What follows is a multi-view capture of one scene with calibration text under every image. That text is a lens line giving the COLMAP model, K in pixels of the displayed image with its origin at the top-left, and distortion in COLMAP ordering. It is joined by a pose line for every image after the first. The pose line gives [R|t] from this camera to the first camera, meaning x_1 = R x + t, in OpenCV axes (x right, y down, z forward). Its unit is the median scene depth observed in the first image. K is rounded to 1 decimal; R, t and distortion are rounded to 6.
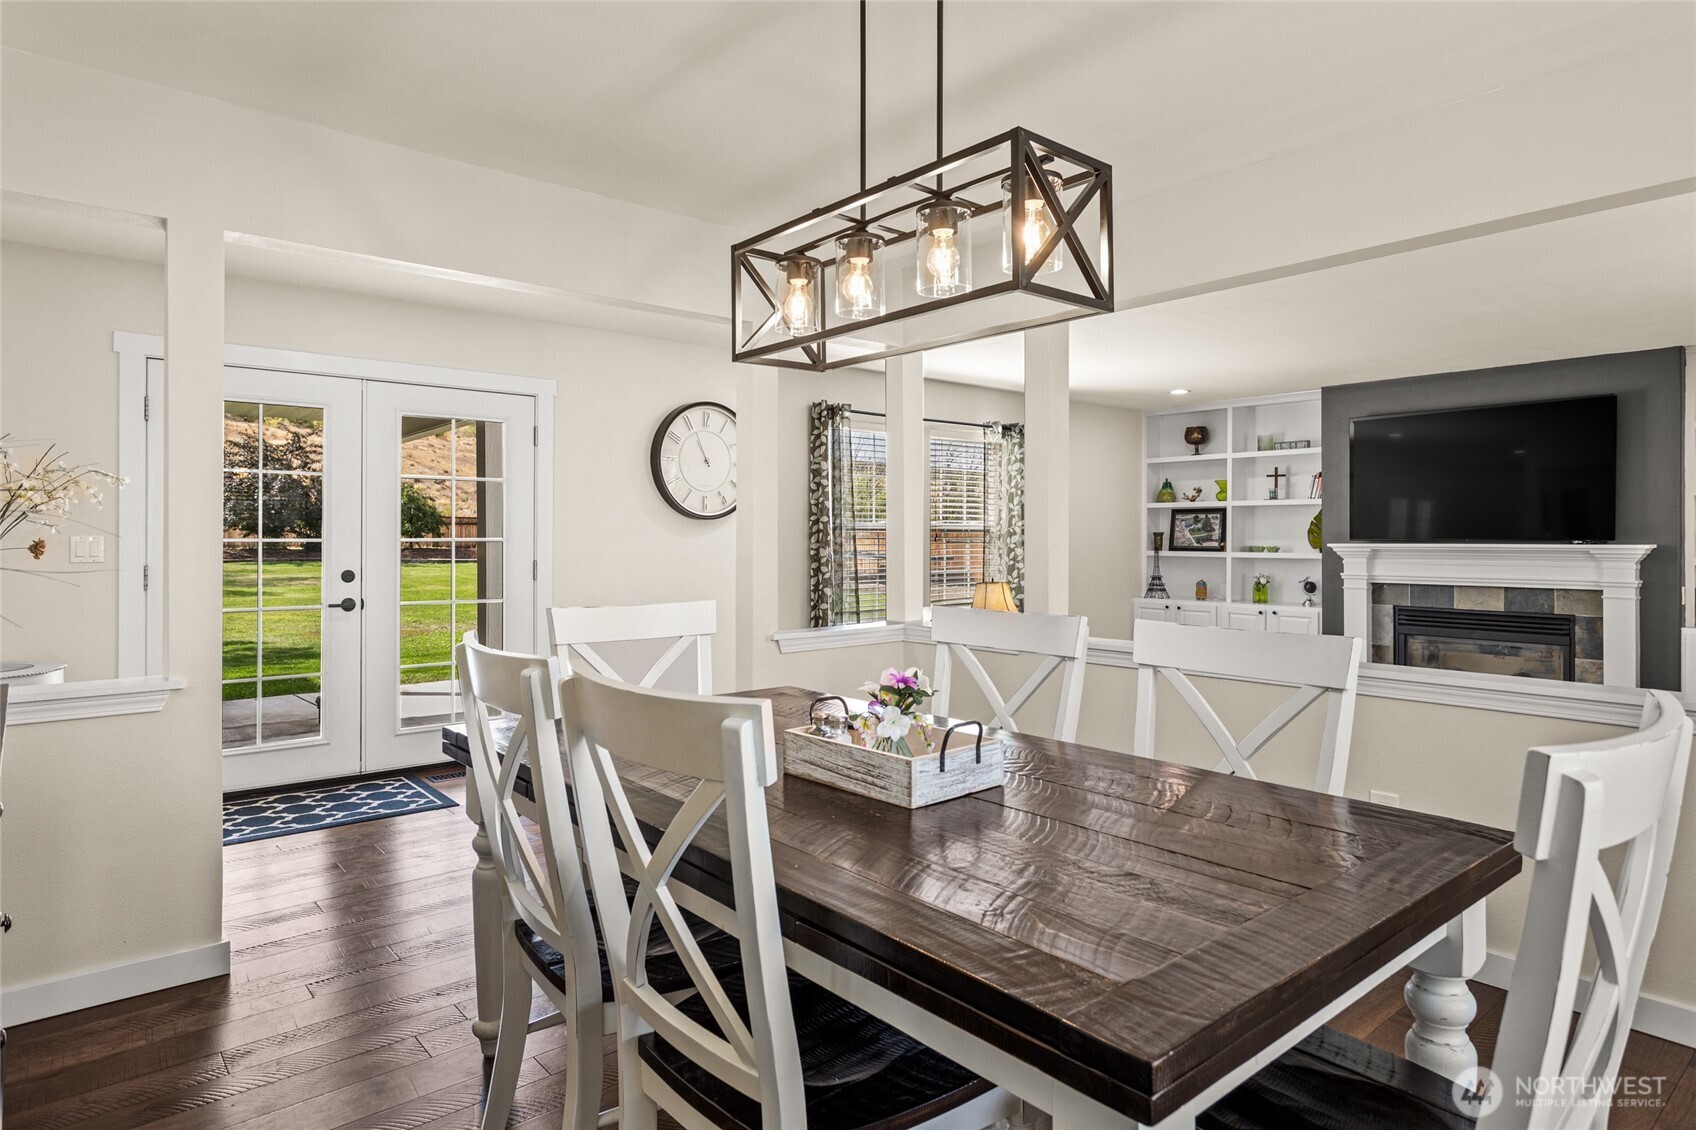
lens RADIAL K [[980.0, 0, 850.9], [0, 980.0, 553.4], [0, 0, 1]] dist [-0.000601, 0.000001]
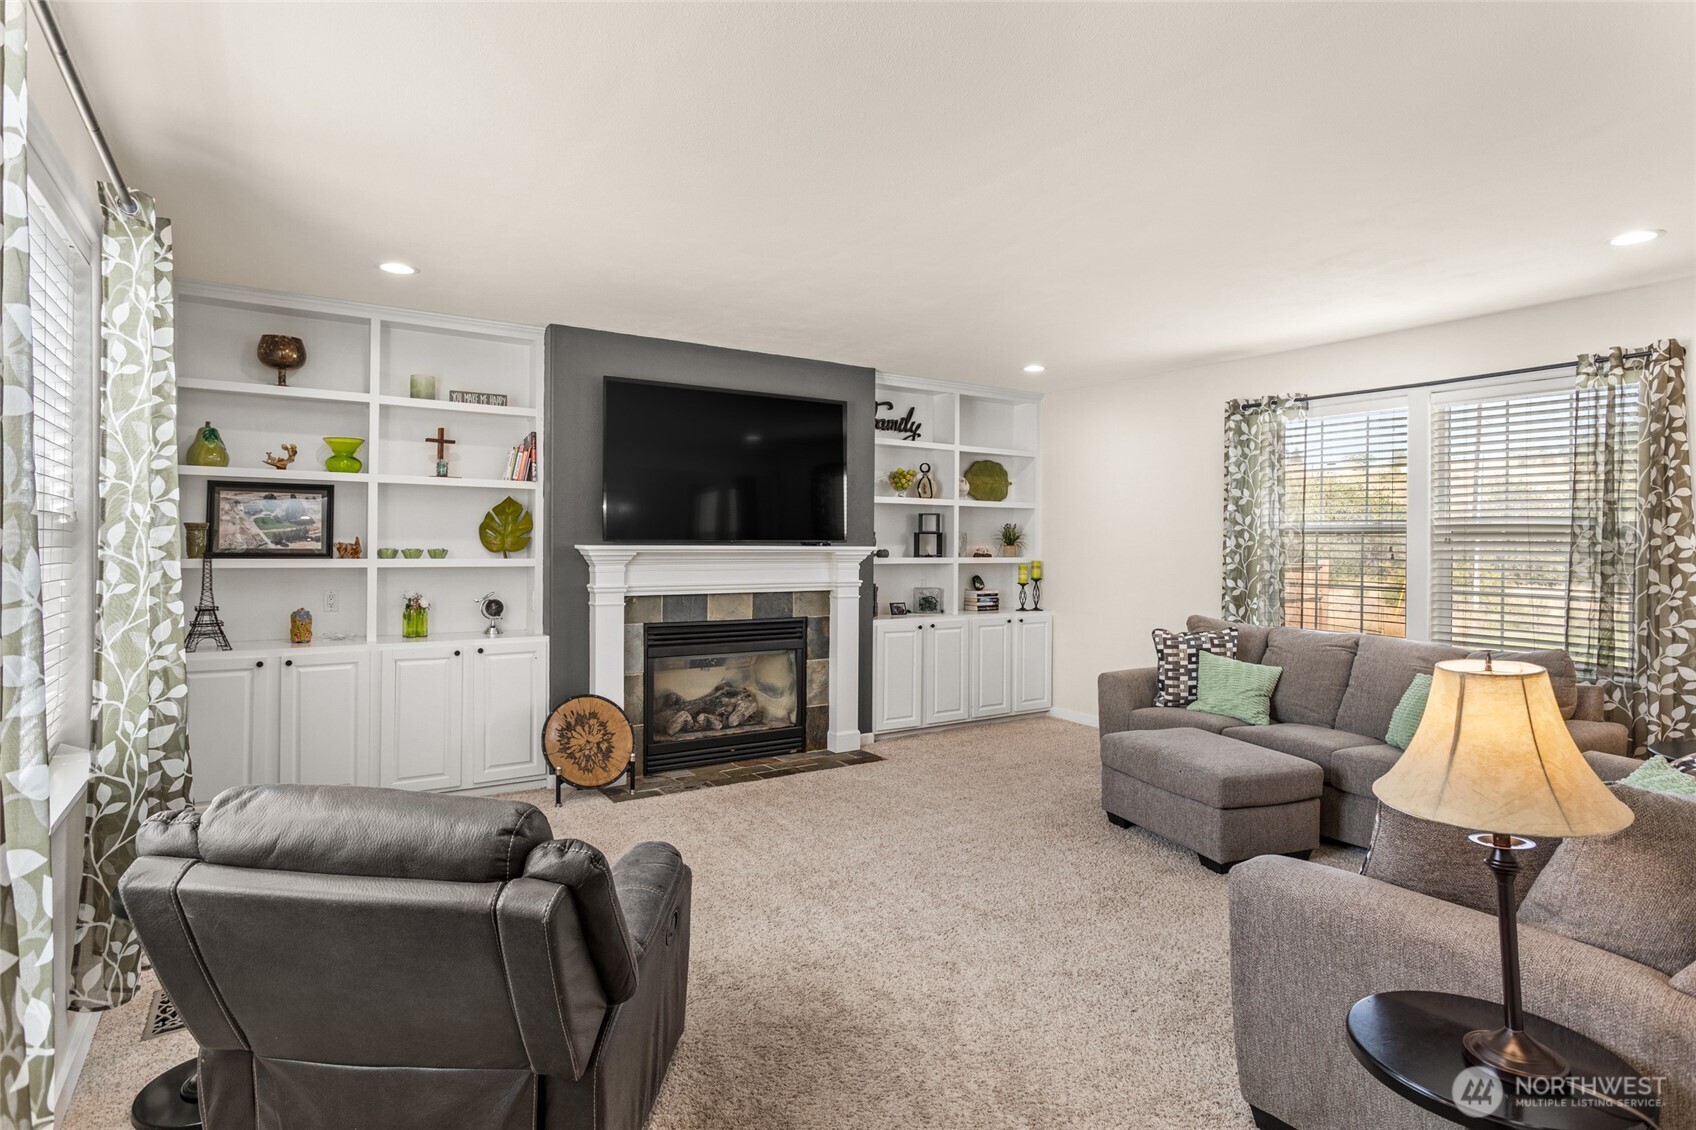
lens RADIAL K [[909.6, 0, 852.8], [0, 909.6, 553.4], [0, 0, 1]] dist [-0.012811, 0.007669]
pose [[0.117598, -0.011395, 0.992996, -0.137762], [0.007094, 0.999918, 0.010635, -0.008854], [-0.993036, 0.005794, 0.117670, 0.671580]]
